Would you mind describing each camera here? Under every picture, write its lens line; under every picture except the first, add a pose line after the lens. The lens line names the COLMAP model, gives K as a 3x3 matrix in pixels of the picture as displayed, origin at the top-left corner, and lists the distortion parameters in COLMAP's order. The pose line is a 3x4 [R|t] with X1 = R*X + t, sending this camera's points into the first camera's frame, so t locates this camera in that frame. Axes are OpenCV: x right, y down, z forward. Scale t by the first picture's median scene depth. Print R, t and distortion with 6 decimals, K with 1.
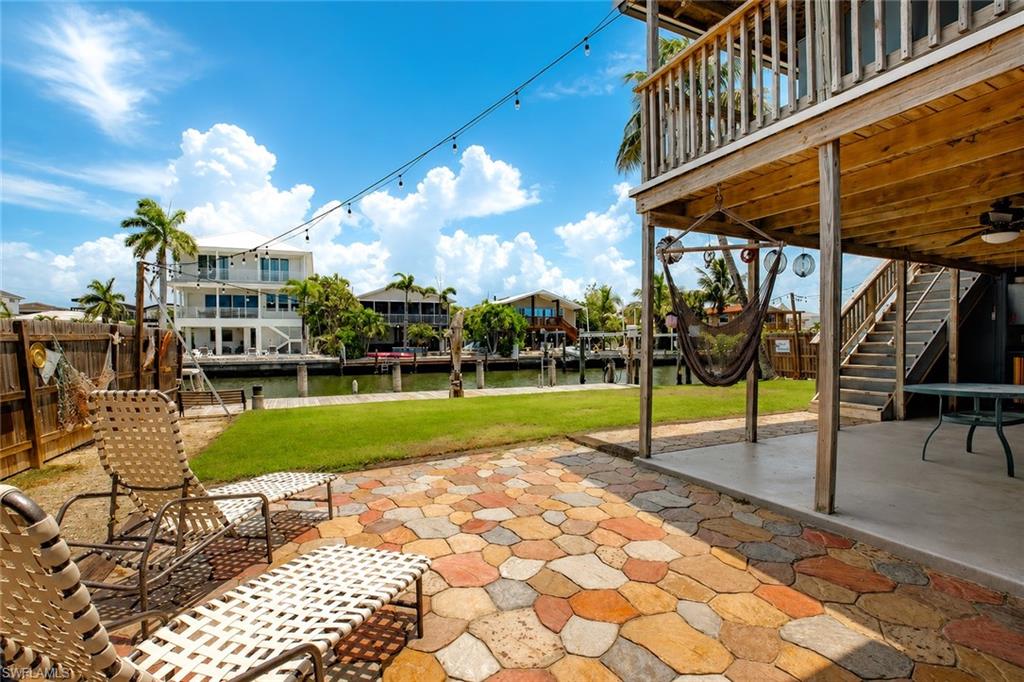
lens RADIAL K [[483.3, 0, 512.0], [0, 483.3, 341.0], [0, 0, 1]] dist [-0.002032, -0.000157]
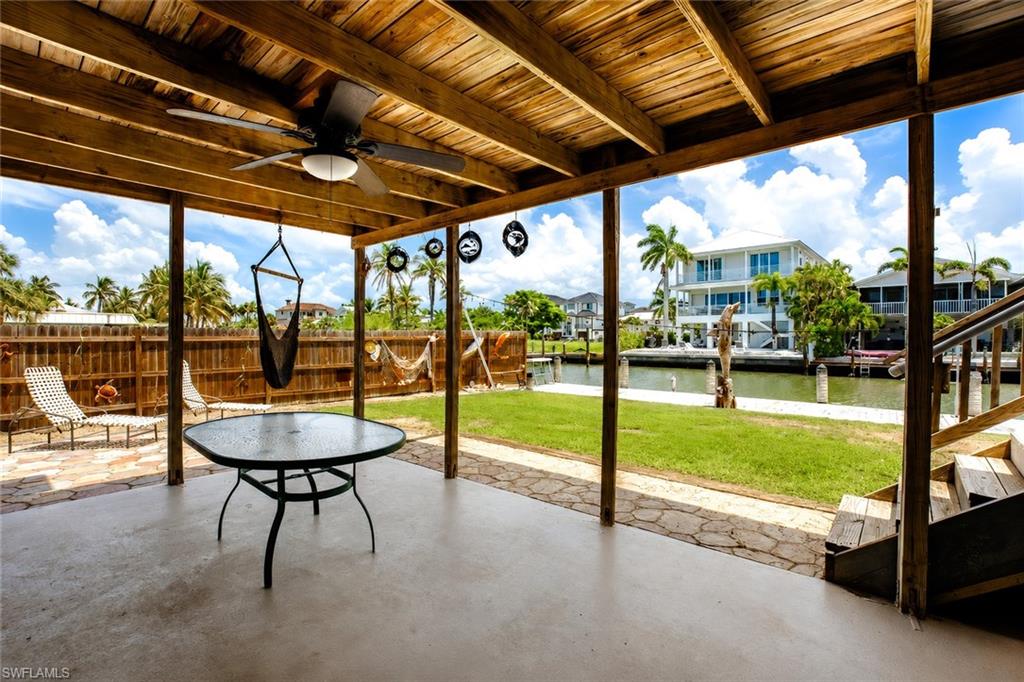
lens RADIAL K [[465.7, 0, 497.1], [0, 465.7, 336.9], [0, 0, 1]] dist [0.000114, 0.000173]
pose [[0.428122, 0.005292, -0.903706, 0.175278], [0.001315, 0.999978, 0.006478, -0.004751], [0.903720, -0.003961, 0.428105, 0.106633]]
